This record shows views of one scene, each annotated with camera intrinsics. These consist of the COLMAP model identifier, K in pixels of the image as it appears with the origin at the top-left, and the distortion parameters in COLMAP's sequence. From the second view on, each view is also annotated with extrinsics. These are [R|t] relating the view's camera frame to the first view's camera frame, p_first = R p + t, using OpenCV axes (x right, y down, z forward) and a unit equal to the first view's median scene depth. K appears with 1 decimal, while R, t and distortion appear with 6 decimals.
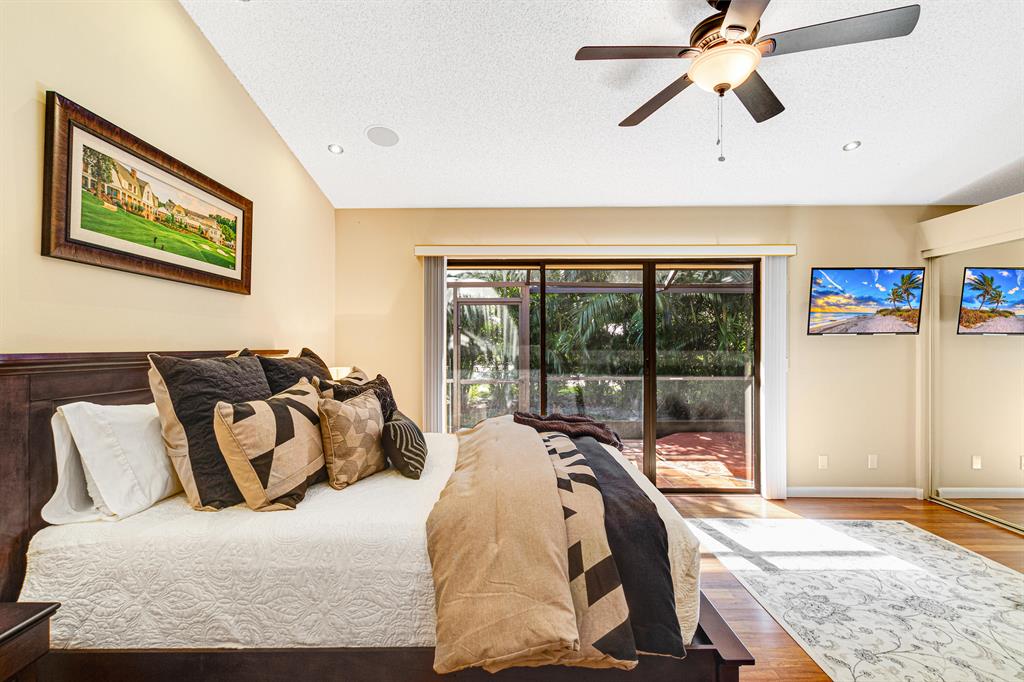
lens RADIAL K [[466.6, 0, 508.4], [0, 466.6, 343.6], [0, 0, 1]] dist [-0.000407, -0.000427]
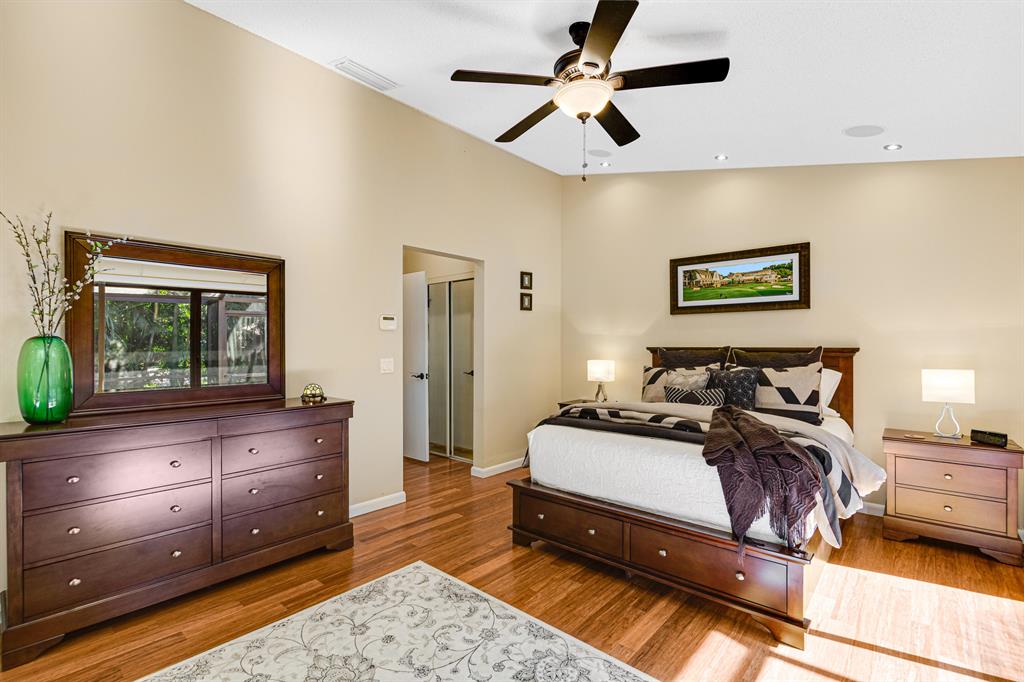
lens RADIAL K [[463.7, 0, 507.9], [0, 463.7, 343.9], [0, 0, 1]] dist [0.003609, 0.000537]
pose [[-0.662884, -0.002313, -0.748719, 1.222005], [0.003747, 0.999972, -0.006407, 0.008901], [0.748713, -0.007053, -0.662857, 1.382080]]
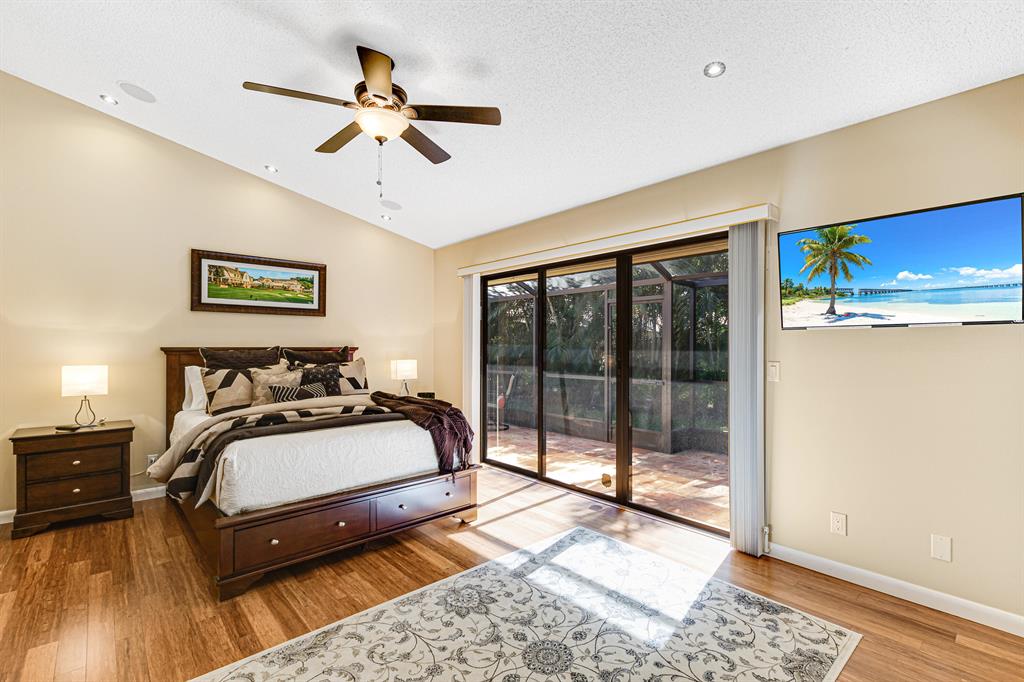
lens RADIAL K [[463.7, 0, 507.9], [0, 463.7, 343.9], [0, 0, 1]] dist [0.003609, 0.000537]
pose [[0.665635, -0.002394, -0.746273, 1.391590], [0.002131, 0.999997, -0.001307, 0.005651], [0.746274, -0.000720, 0.665638, 0.366337]]
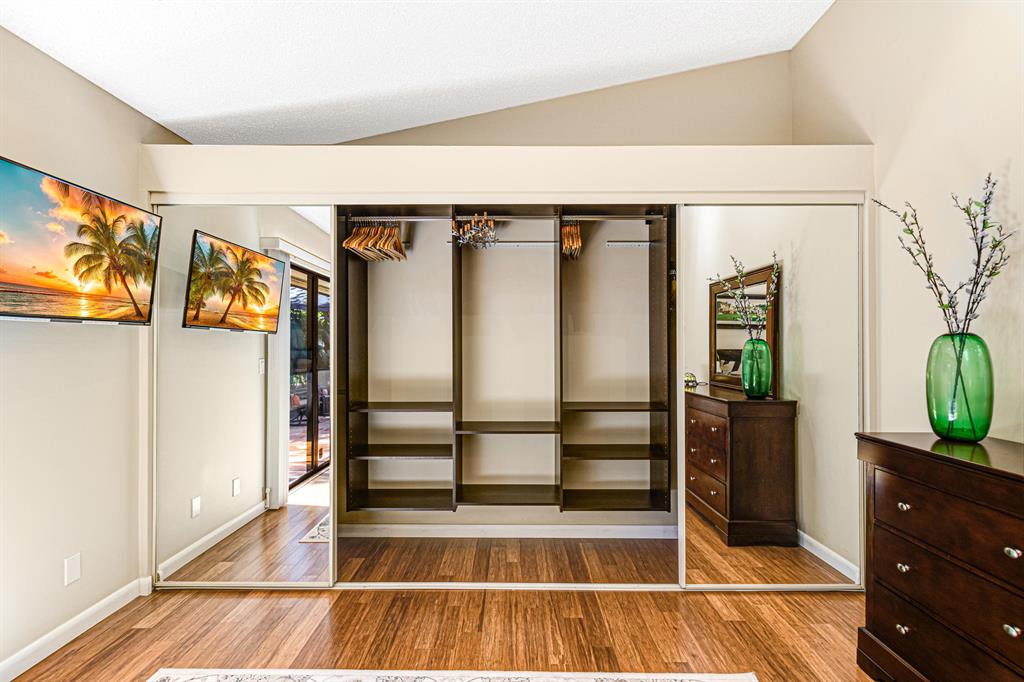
lens RADIAL K [[463.7, 0, 507.9], [0, 463.7, 343.9], [0, 0, 1]] dist [0.003609, 0.000537]
pose [[0.017391, -0.002185, 0.999846, 0.448904], [-0.003872, 0.999990, 0.002252, 0.002262], [-0.999841, -0.003910, 0.017382, 0.831117]]
